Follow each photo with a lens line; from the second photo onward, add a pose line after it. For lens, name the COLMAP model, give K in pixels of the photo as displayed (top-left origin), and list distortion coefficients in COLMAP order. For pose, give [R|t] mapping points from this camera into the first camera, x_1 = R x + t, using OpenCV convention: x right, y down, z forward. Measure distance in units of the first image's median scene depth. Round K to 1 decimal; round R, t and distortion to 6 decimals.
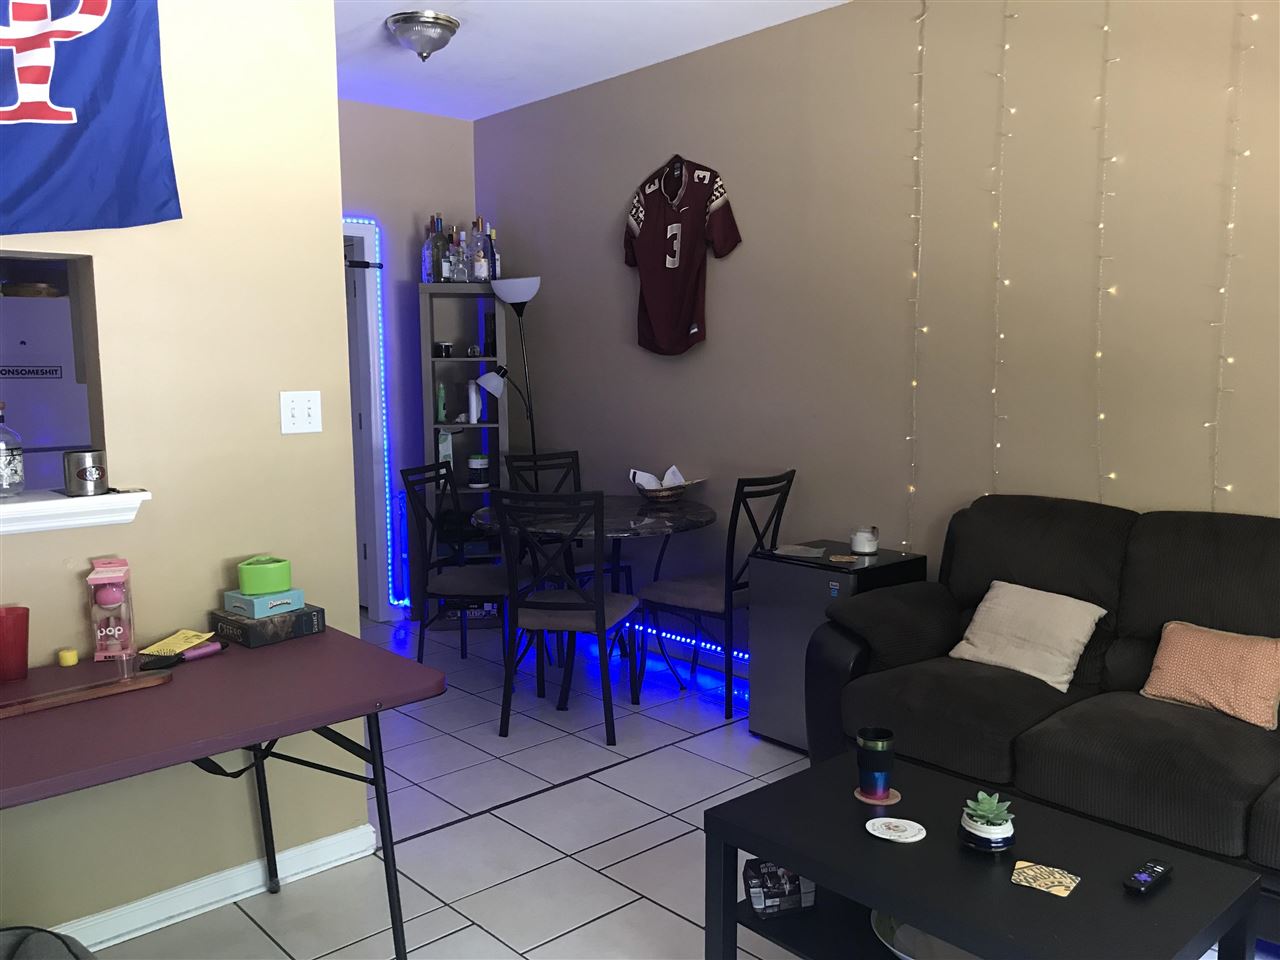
lens RADIAL K [[1057.2, 0, 625.3], [0, 1057.2, 474.6], [0, 0, 1]] dist [0.020676, -0.027799]
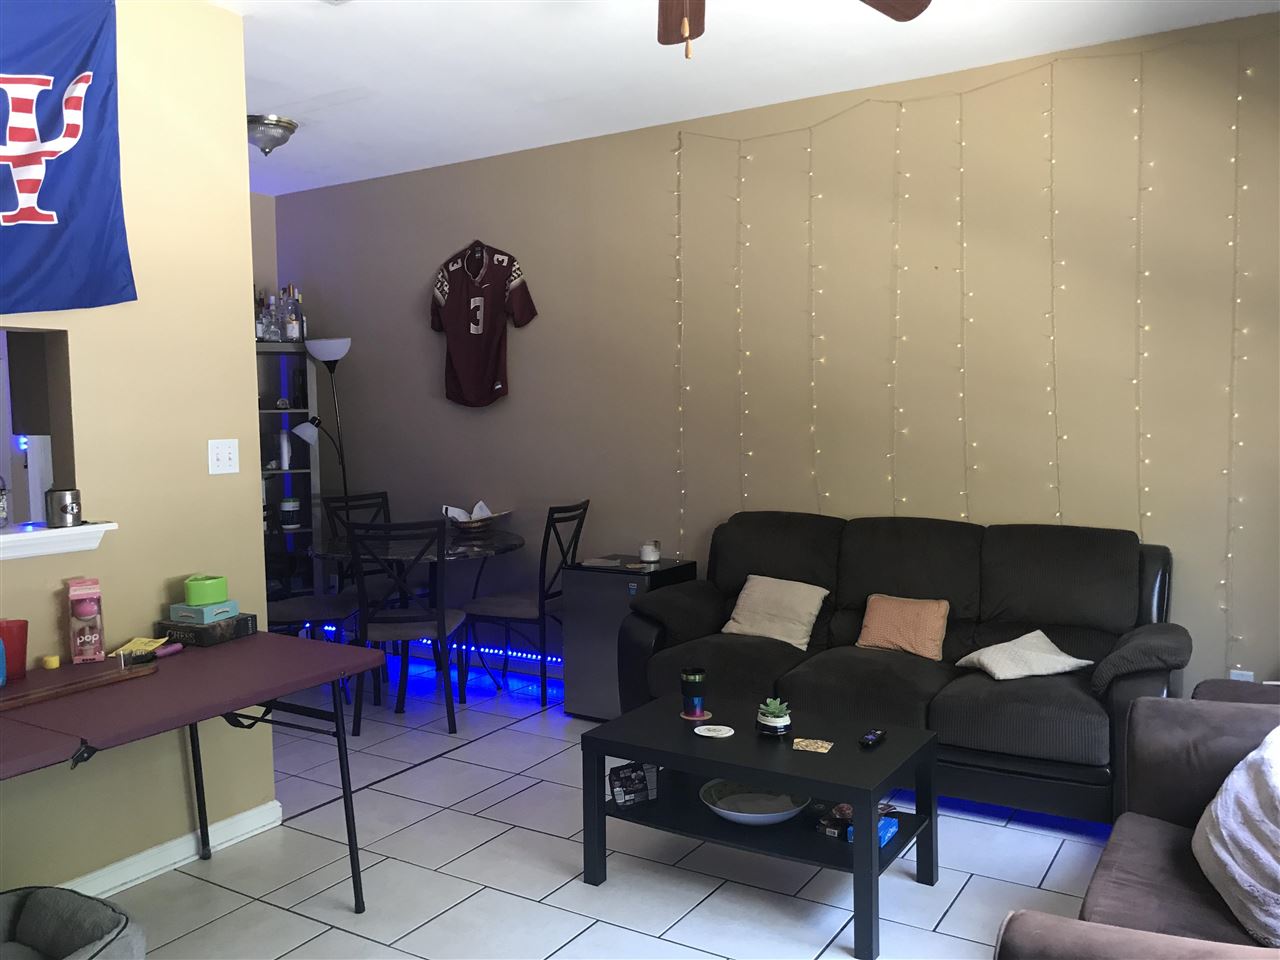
lens RADIAL K [[1057.2, 0, 637.3], [0, 1057.2, 470.2], [0, 0, 1]] dist [0.020676, -0.027799]
pose [[0.961783, -0.020458, 0.273046, -0.159701], [0.034152, 0.998381, -0.045495, 0.025062], [-0.271674, 0.053081, 0.960924, -0.263990]]
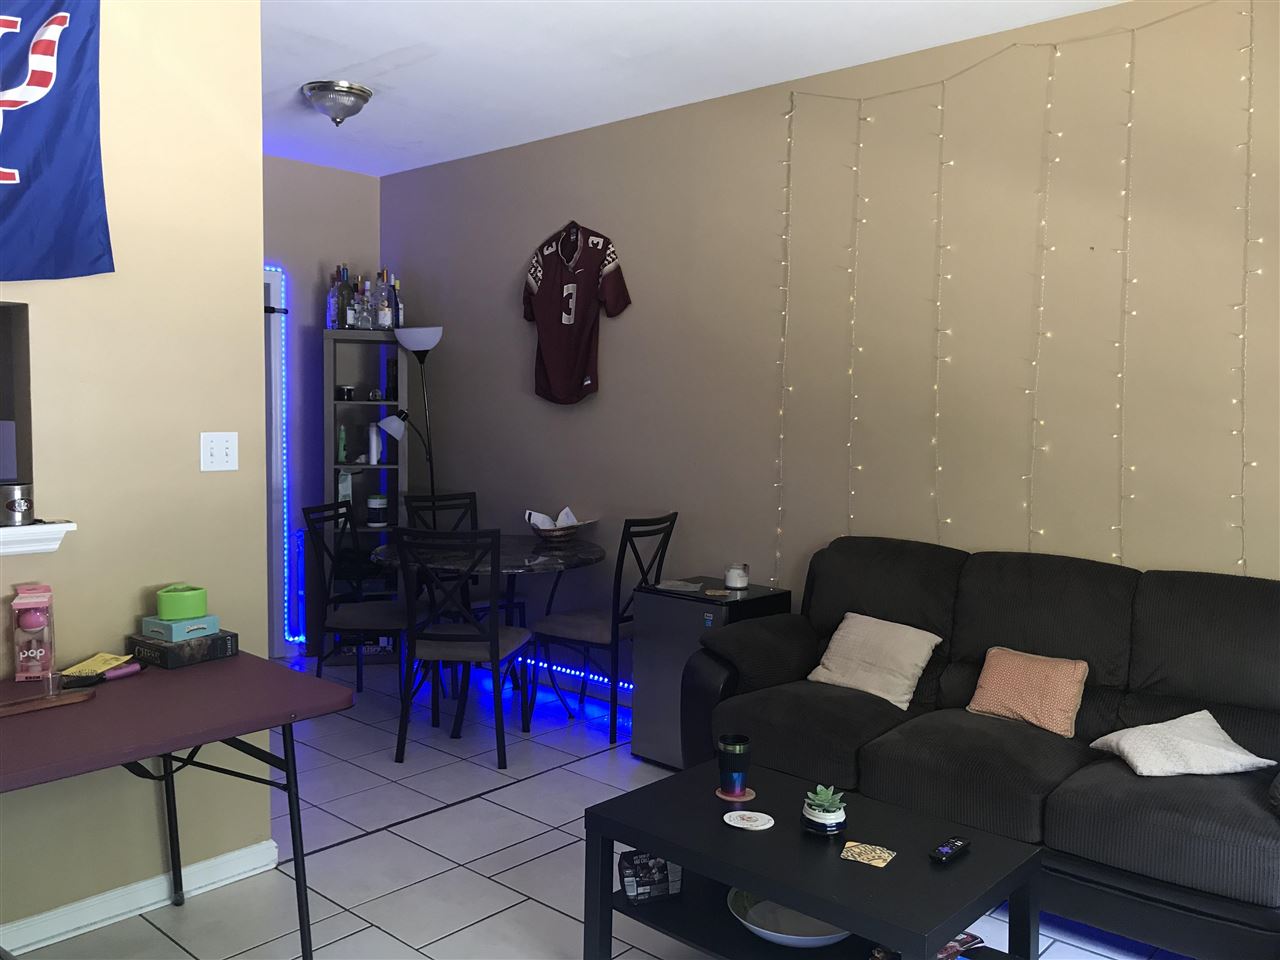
lens RADIAL K [[1057.2, 0, 639.4], [0, 1057.2, 471.6], [0, 0, 1]] dist [0.020676, -0.027799]
pose [[0.993634, 0.017242, 0.111326, -0.000251], [-0.012190, 0.998872, -0.045899, 0.005122], [-0.111992, 0.044250, 0.992723, -0.105513]]
